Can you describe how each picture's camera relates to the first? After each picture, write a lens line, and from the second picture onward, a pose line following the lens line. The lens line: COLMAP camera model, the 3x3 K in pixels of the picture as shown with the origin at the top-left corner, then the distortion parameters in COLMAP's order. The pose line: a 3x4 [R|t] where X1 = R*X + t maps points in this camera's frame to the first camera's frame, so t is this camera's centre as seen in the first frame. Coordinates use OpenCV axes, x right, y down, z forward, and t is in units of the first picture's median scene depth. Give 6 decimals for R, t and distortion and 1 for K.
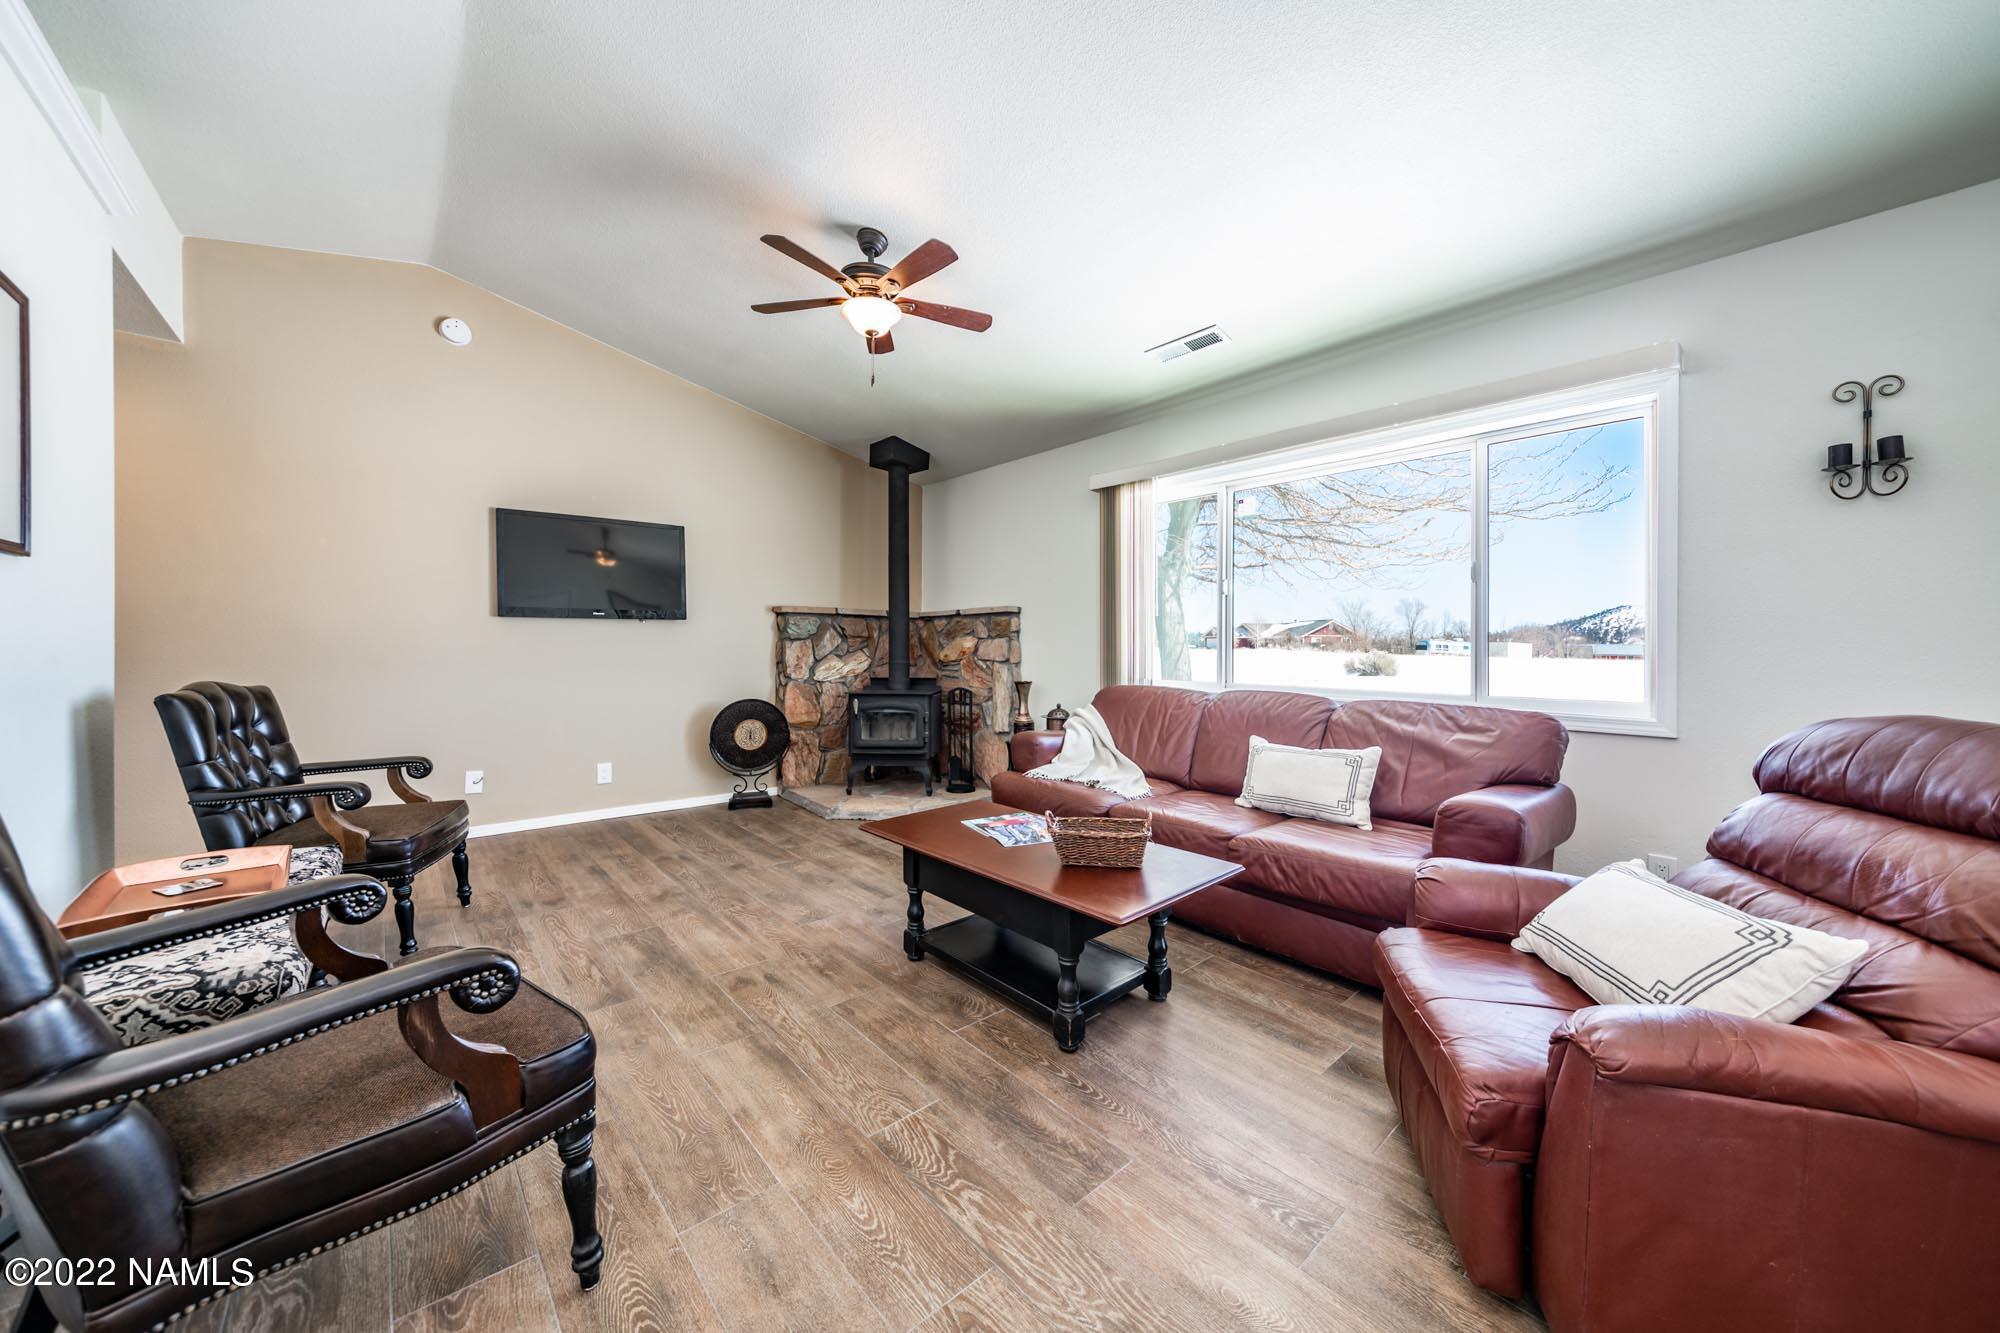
lens RADIAL K [[707.3, 0, 1013.2], [0, 707.3, 649.0], [0, 0, 1]] dist [-0.001202, -0.000367]
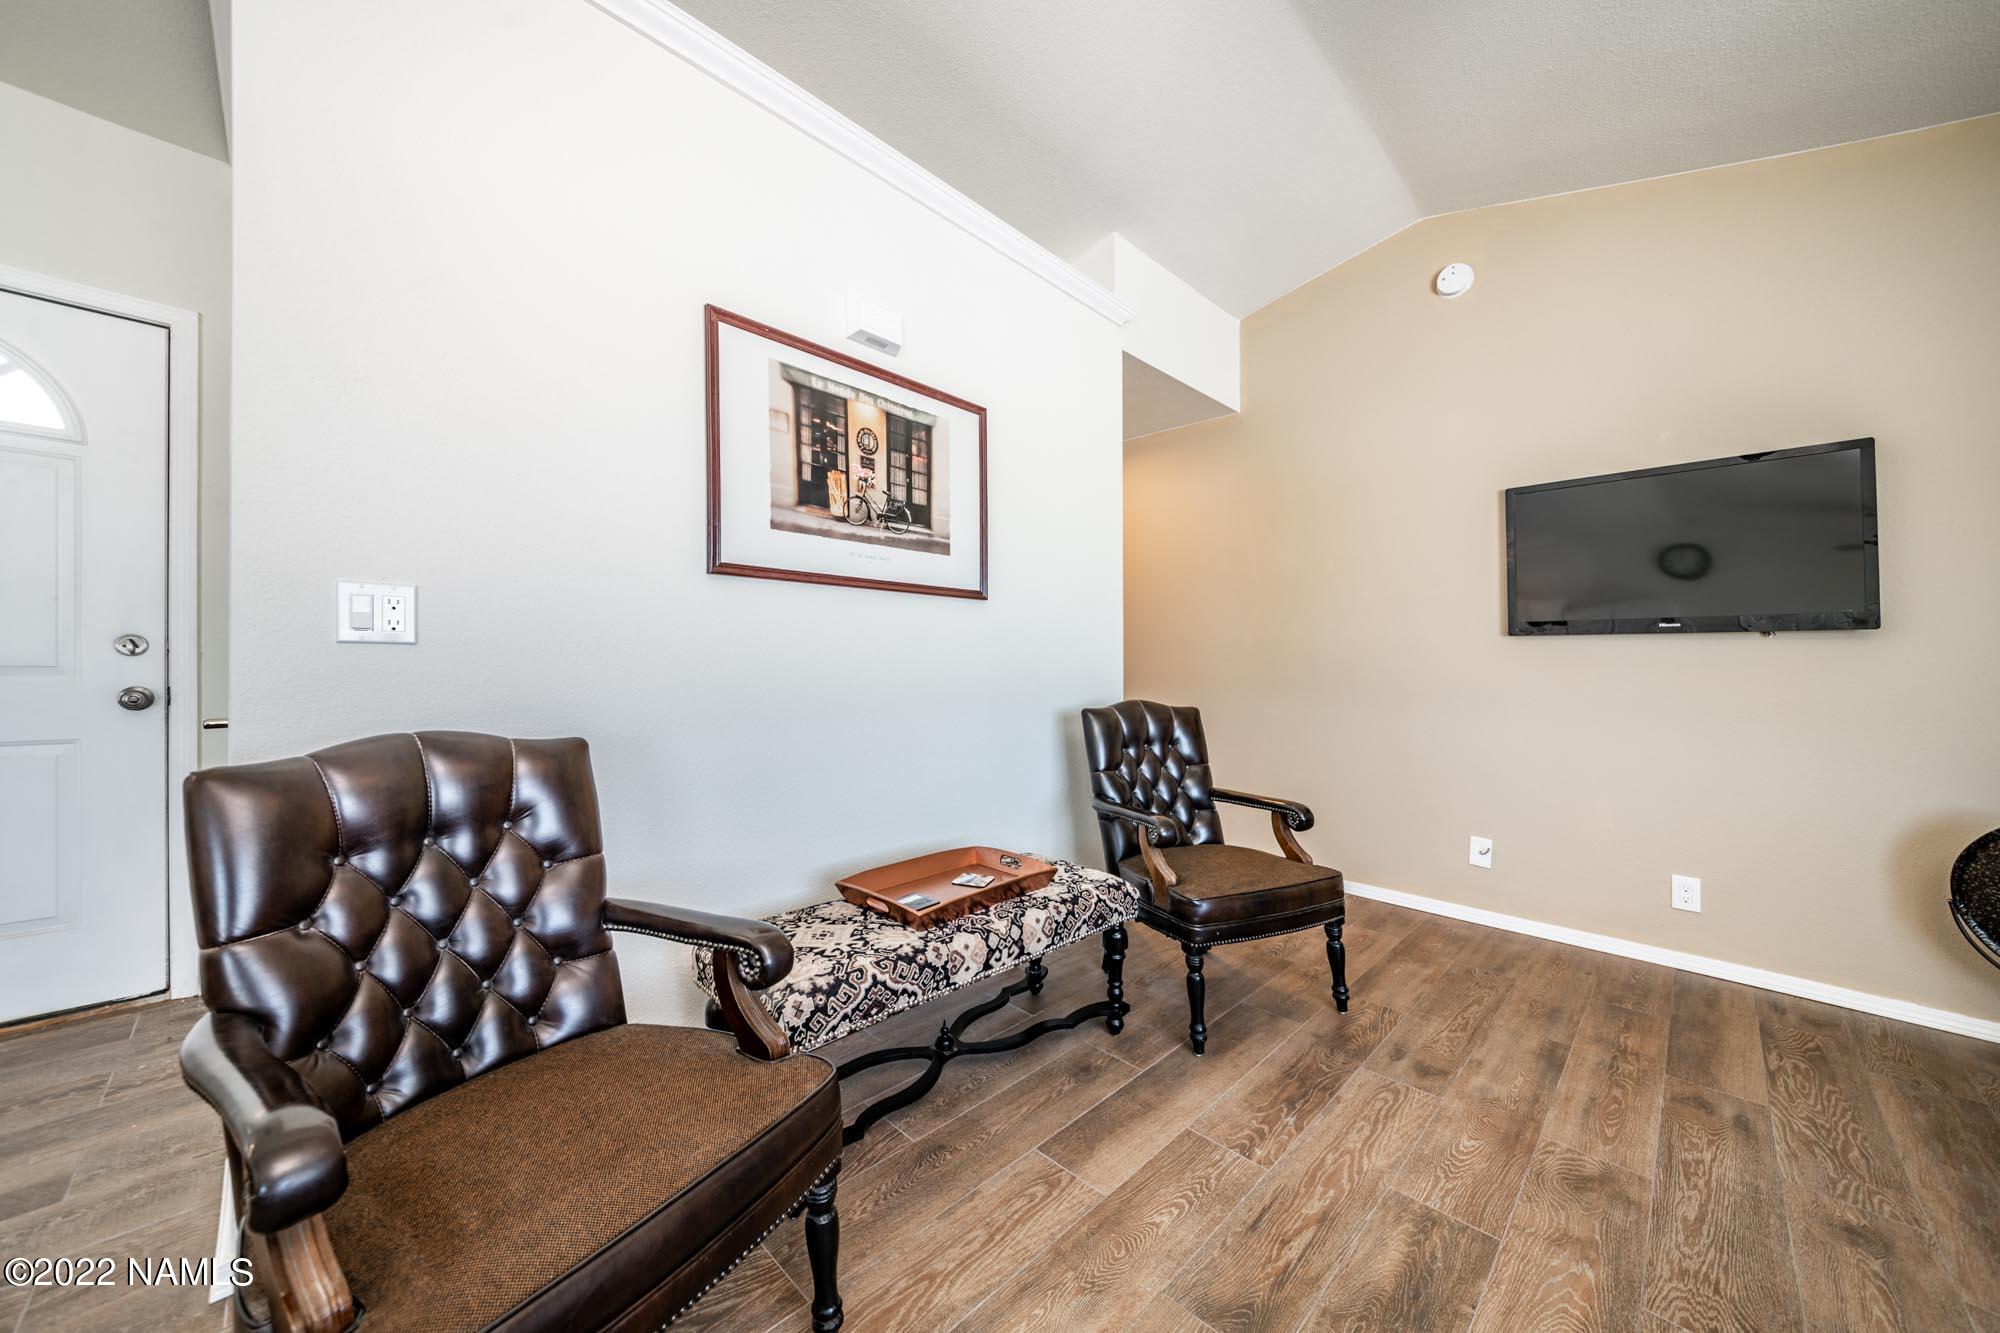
lens RADIAL K [[710.7, 0, 1000.0], [0, 710.7, 666.5], [0, 0, 1]] dist [-0.007947, -0.000093]
pose [[0.051154, -0.000038, -0.998691, -0.015949], [-0.022262, 0.999751, -0.001179, -0.001364], [0.998443, 0.022293, 0.051141, 0.357131]]
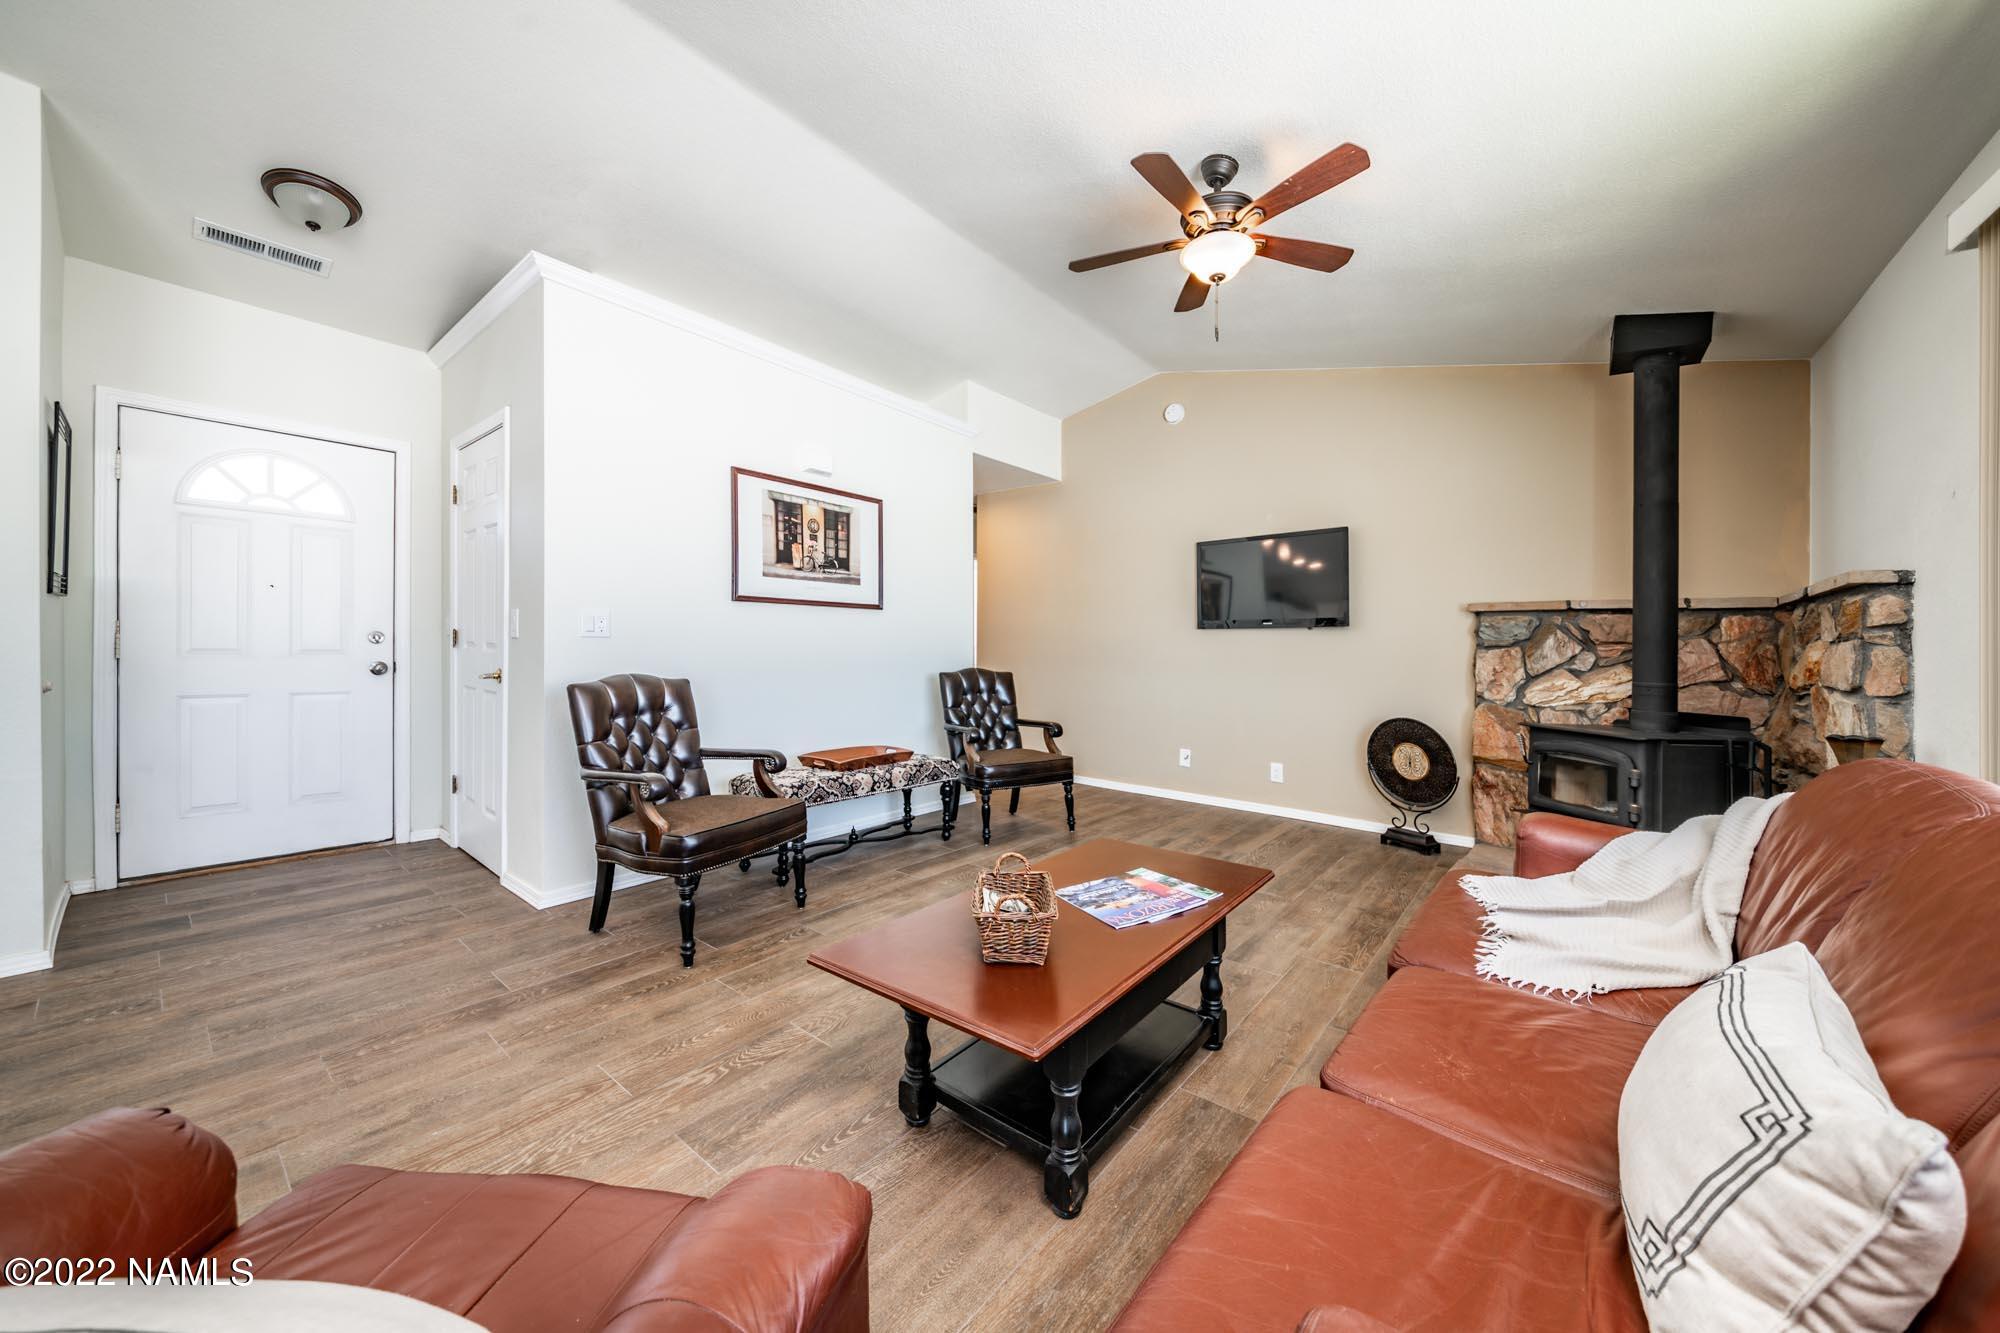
lens RADIAL K [[711.0, 0, 1010.0], [0, 711.0, 637.2], [0, 0, 1]] dist [0.000725, -0.000009]
pose [[0.151513, -0.020867, -0.988235, 0.387355], [-0.017889, 0.999556, -0.023849, 0.003057], [0.988293, 0.021292, 0.151072, 0.397641]]
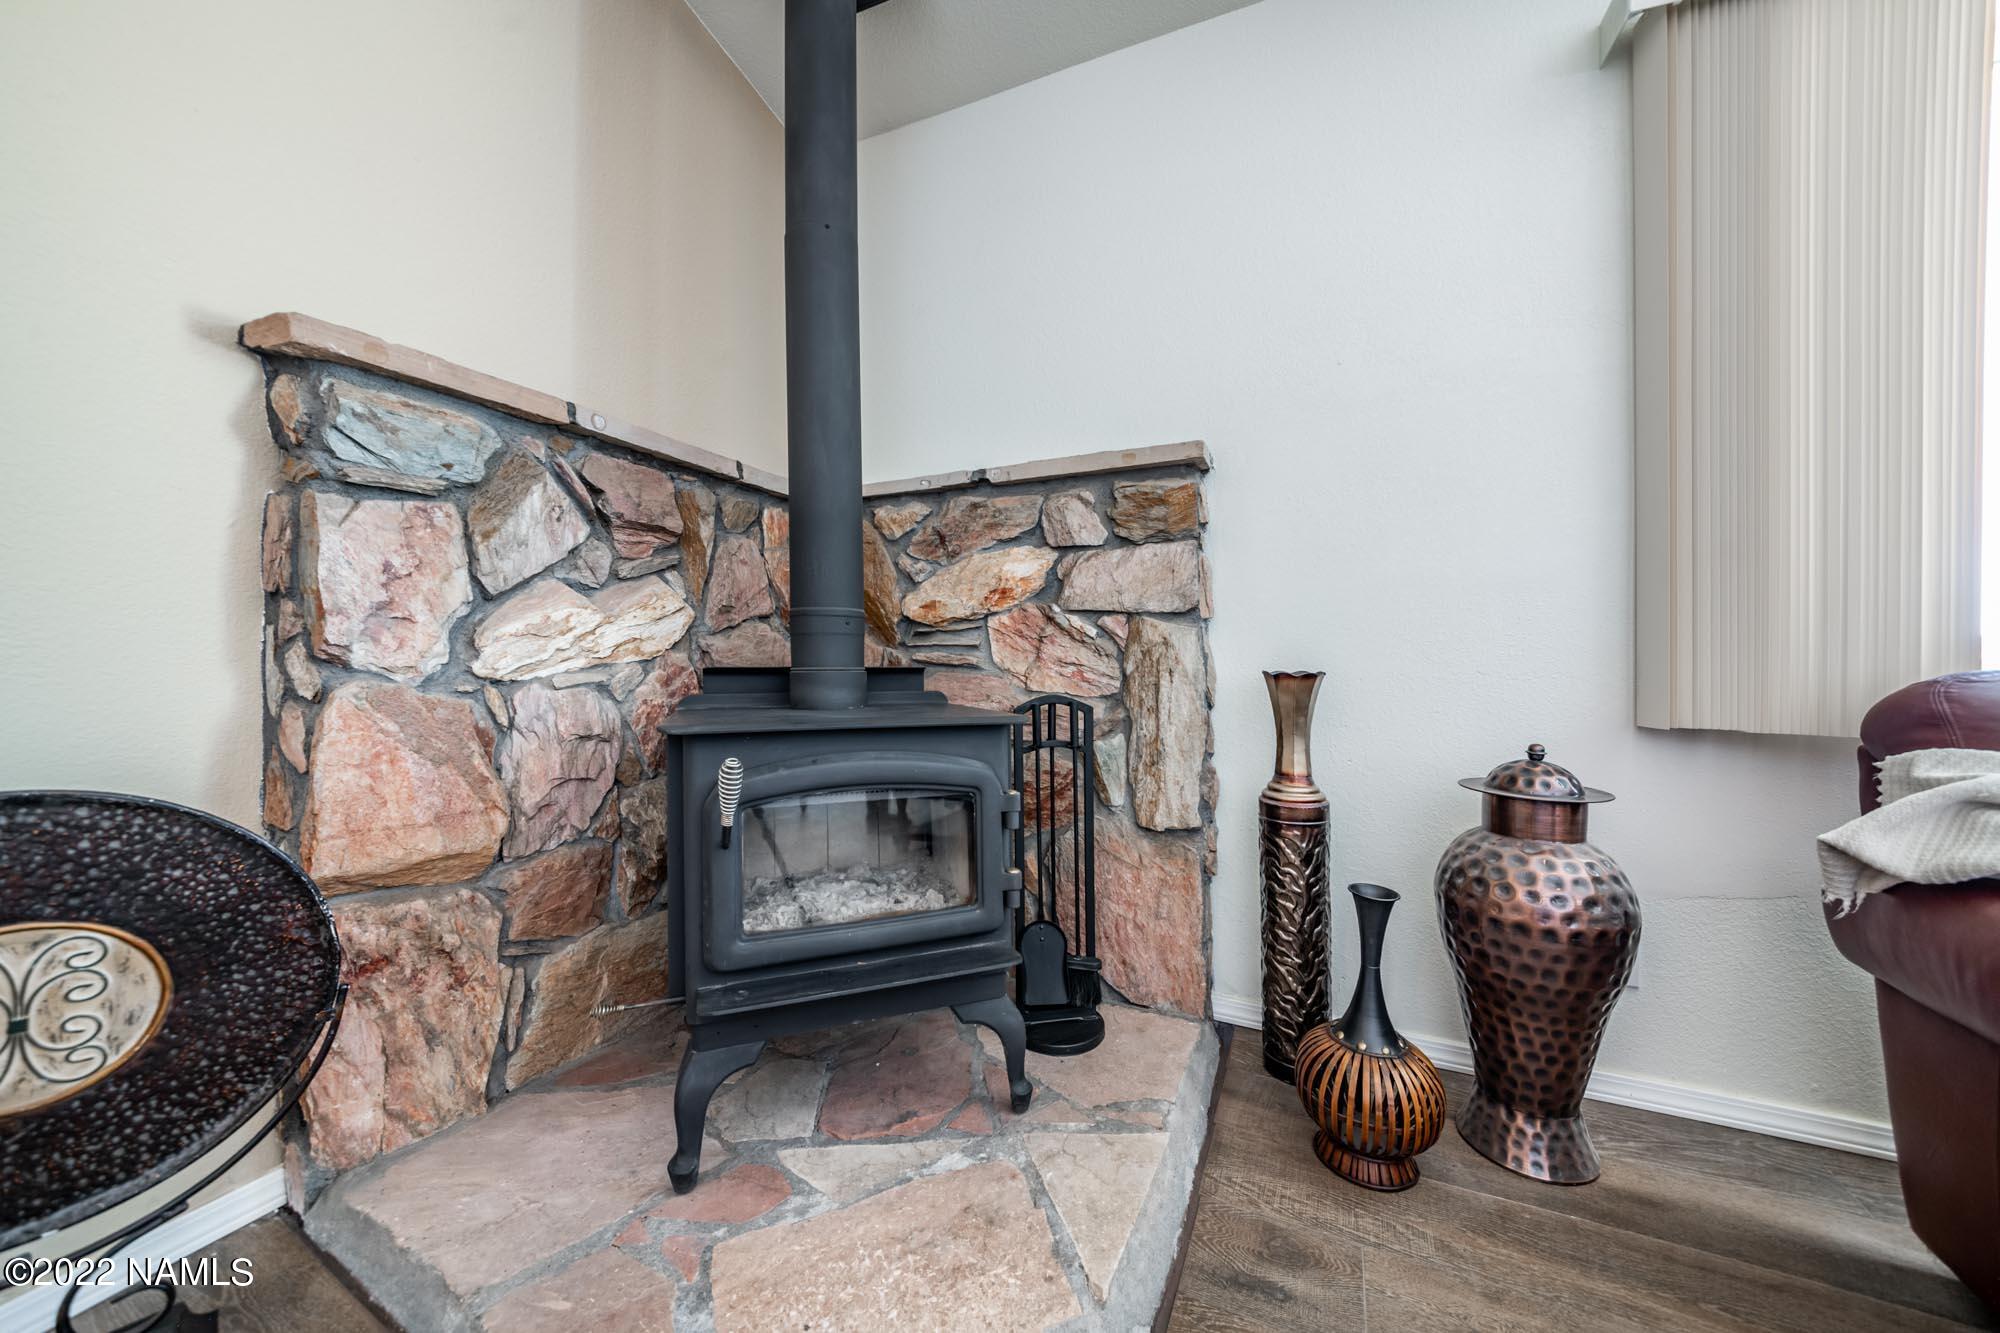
lens RADIAL K [[700.0, 0, 1000.0], [0, 700.0, 666.5], [0, 0, 1]] dist [-0.020064, -0.000151]
pose [[0.917807, -0.001601, 0.397023, -0.227590], [-0.003022, 0.999935, 0.011019, 0.040699], [-0.397015, -0.011313, 0.917743, 0.770500]]
